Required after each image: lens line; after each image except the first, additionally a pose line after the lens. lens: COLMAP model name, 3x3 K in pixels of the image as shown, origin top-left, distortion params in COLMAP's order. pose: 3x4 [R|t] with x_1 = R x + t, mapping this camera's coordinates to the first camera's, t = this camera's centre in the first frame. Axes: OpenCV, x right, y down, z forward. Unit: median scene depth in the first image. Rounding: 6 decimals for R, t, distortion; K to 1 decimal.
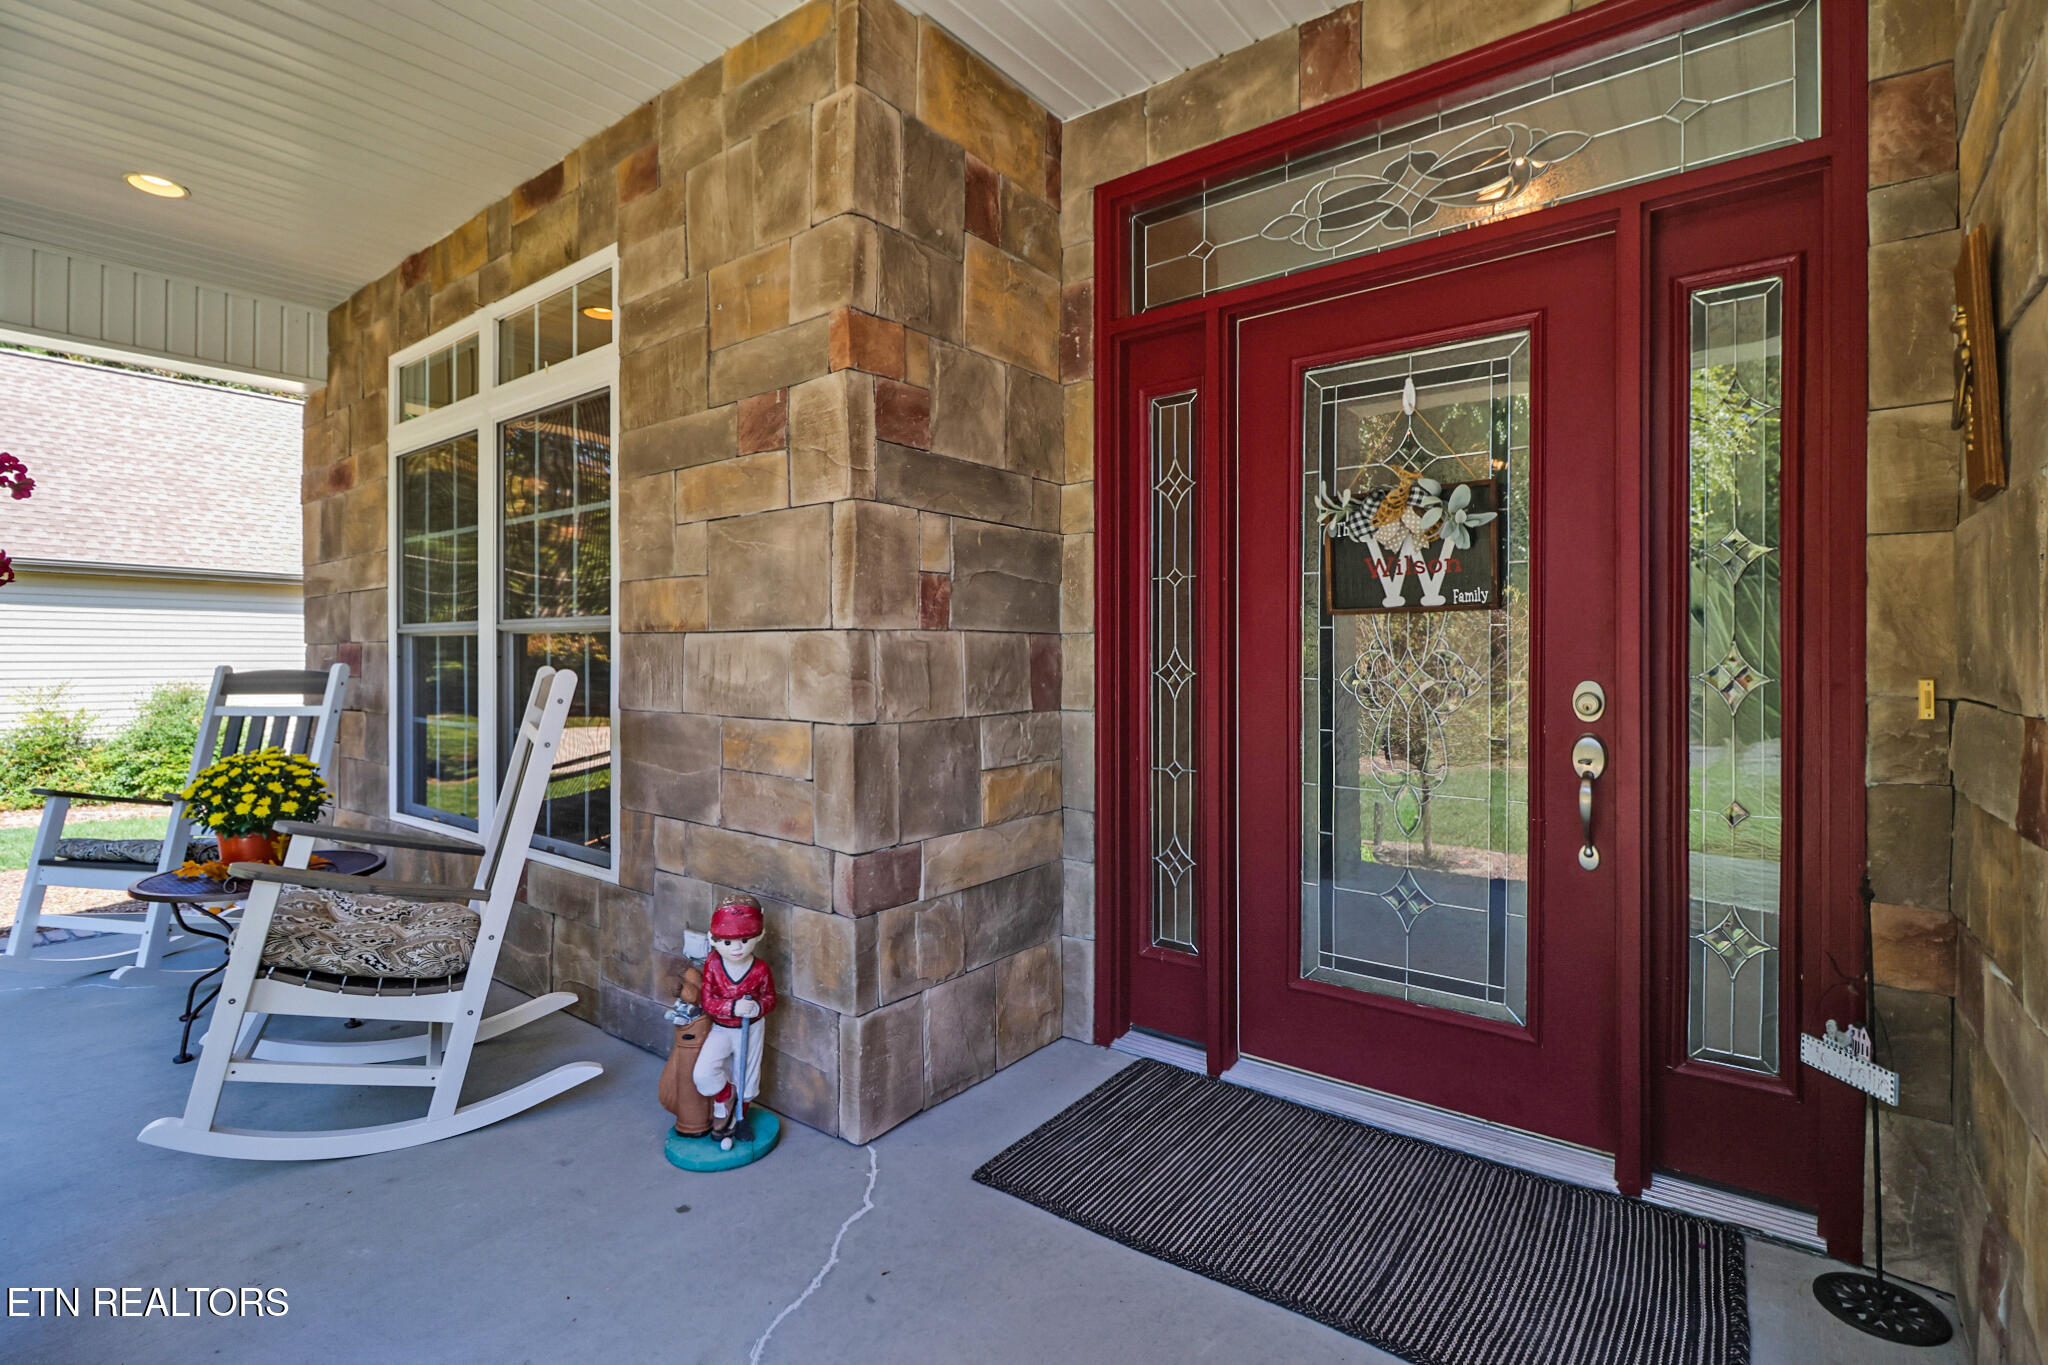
lens RADIAL K [[953.1, 0, 1045.8], [0, 953.1, 647.5], [0, 0, 1]] dist [0.002130, -0.000318]
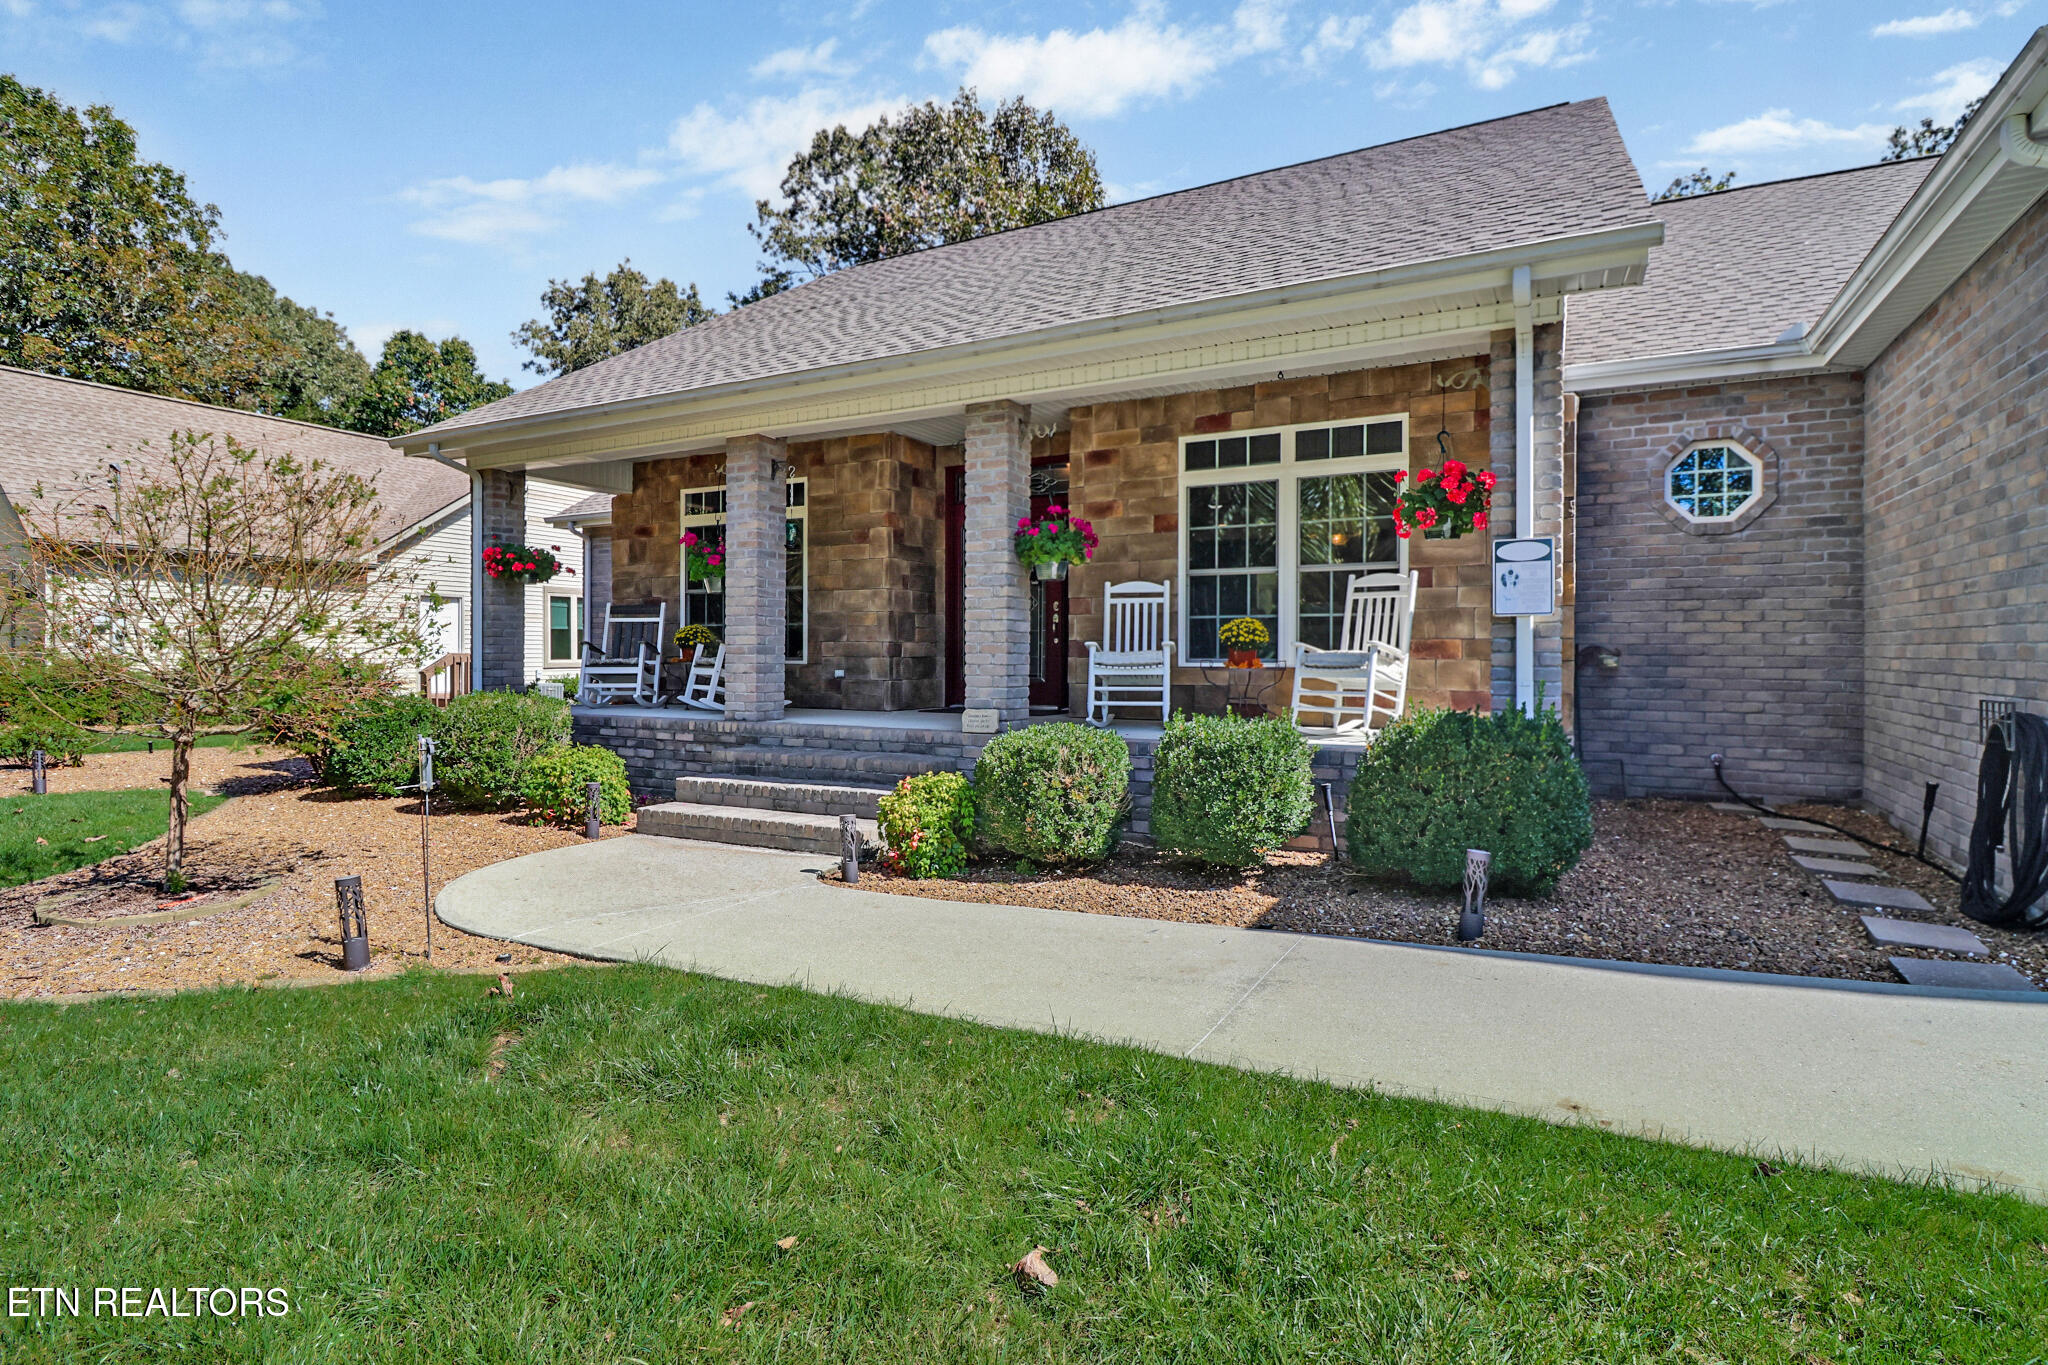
lens RADIAL K [[1005.5, 0, 1032.3], [0, 1005.5, 671.8], [0, 0, 1]] dist [0.004708, -0.000488]
pose [[0.988124, 0.002319, 0.153641, -0.232887], [-0.005337, 0.999801, 0.019233, 0.235781], [-0.153566, -0.019824, 0.987940, -3.156971]]
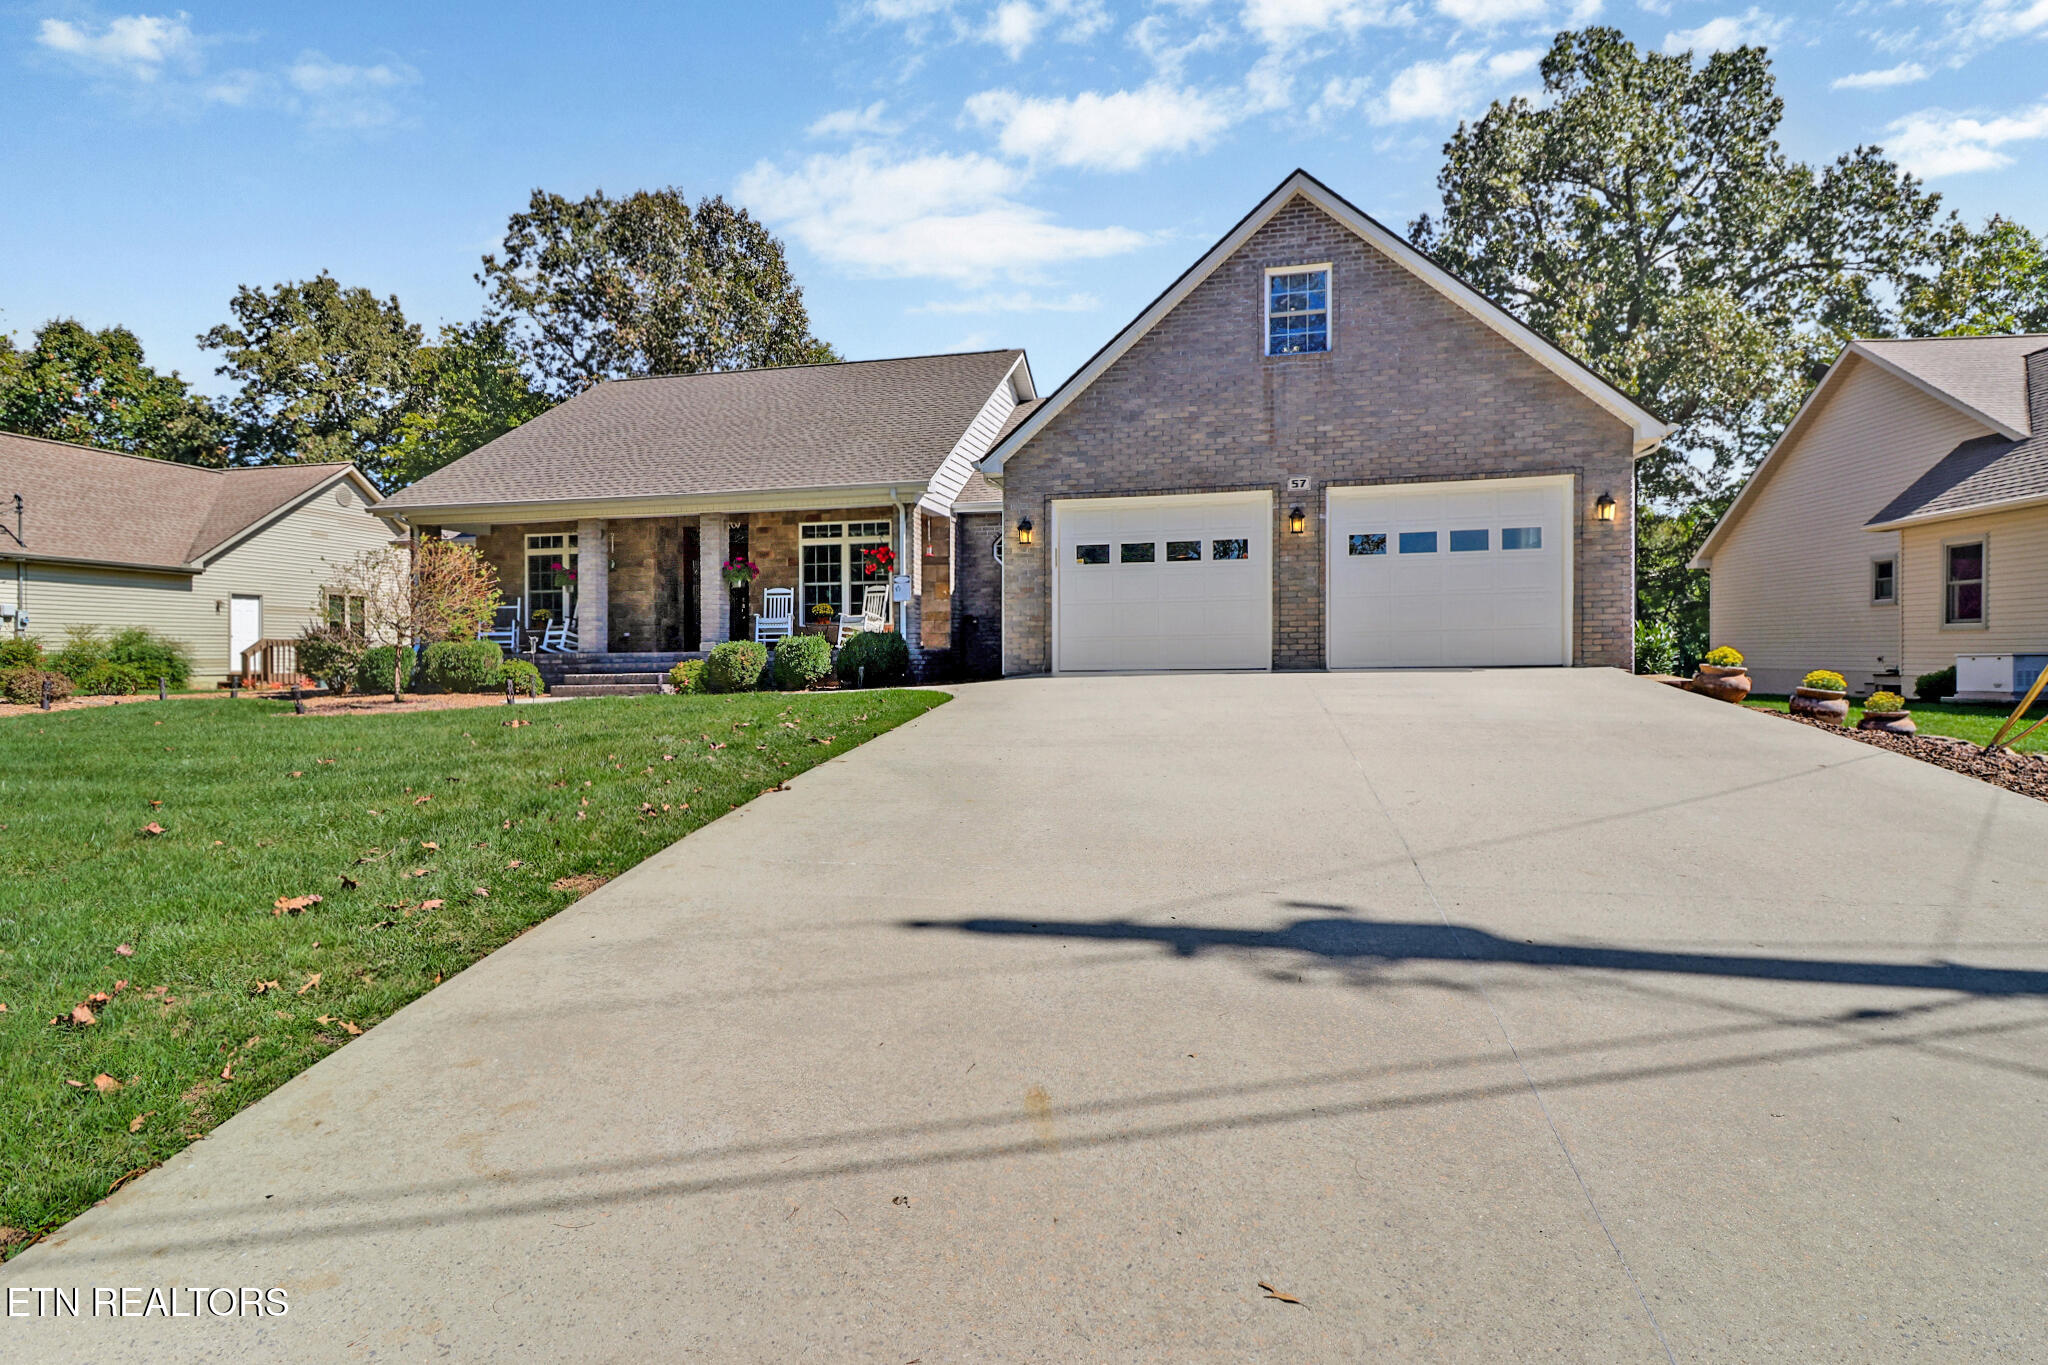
lens RADIAL K [[1005.5, 0, 1029.2], [0, 1005.5, 650.0], [0, 0, 1]] dist [0.004708, -0.000488]
pose [[0.906565, -0.006350, 0.422018, -0.854085], [0.007897, 0.999967, -0.001917, 0.488435], [-0.421992, 0.005070, 0.906585, -7.484141]]
